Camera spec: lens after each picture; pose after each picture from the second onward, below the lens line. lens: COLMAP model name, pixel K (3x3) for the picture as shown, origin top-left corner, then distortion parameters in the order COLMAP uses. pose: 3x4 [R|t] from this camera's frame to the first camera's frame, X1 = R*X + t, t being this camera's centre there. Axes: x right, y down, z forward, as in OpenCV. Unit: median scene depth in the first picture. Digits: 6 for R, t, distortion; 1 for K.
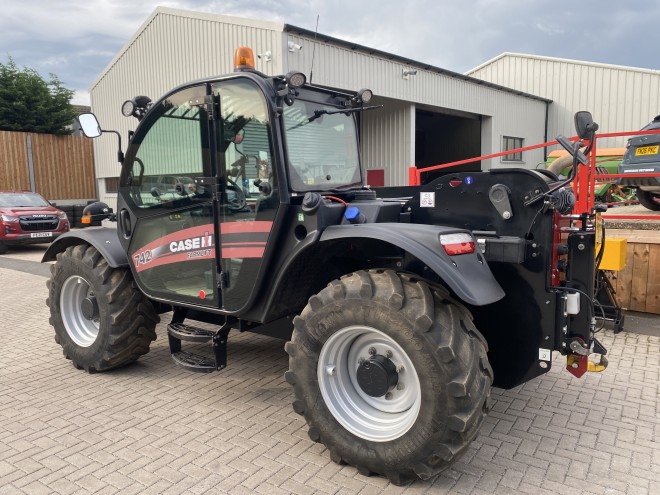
lens RADIAL K [[502.3, 0, 326.2], [0, 502.3, 248.3], [0, 0, 1]] dist [0.021473, -0.015848]
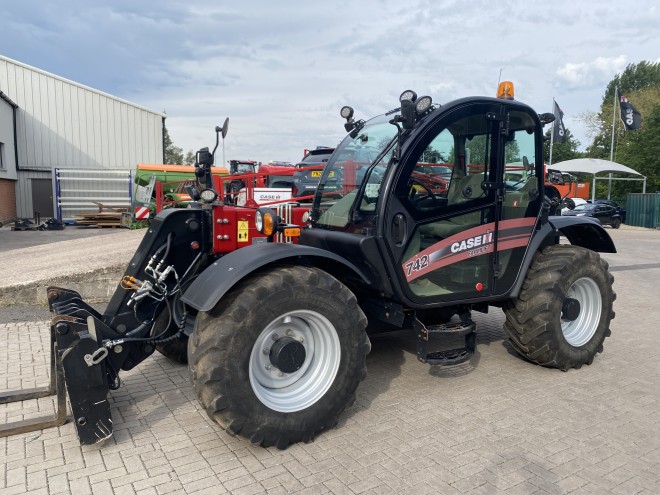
lens RADIAL K [[502.3, 0, 325.7], [0, 502.3, 245.0], [0, 0, 1]] dist [0.021473, -0.015848]
pose [[0.407040, -0.070711, 0.910669, -1.409841], [0.099070, 0.994535, 0.032942, -0.071484], [-0.908022, 0.076811, 0.411821, 0.846991]]
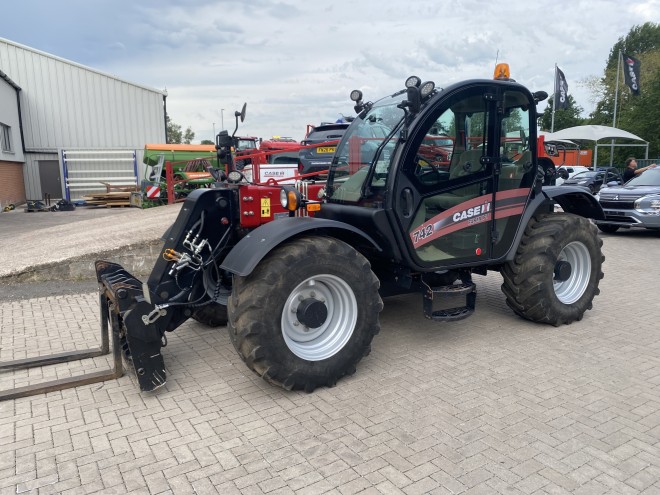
lens RADIAL K [[502.3, 0, 319.7], [0, 502.3, 250.9], [0, 0, 1]] dist [0.021473, -0.015848]
pose [[0.417526, -0.137520, 0.898198, -1.548423], [0.124102, 0.987849, 0.093558, -0.076672], [-0.900150, 0.072406, 0.429519, 0.822730]]
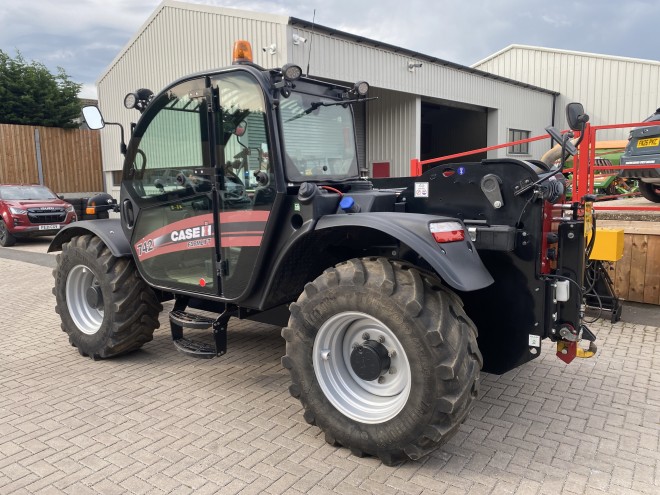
lens RADIAL K [[502.3, 0, 328.7], [0, 502.3, 247.0], [0, 0, 1]] dist [0.021473, -0.015848]
pose [[0.999954, 0.000846, -0.009519, 0.021331], [-0.000746, 0.999945, 0.010422, 0.008511], [0.009527, -0.010414, 0.999900, -0.023775]]
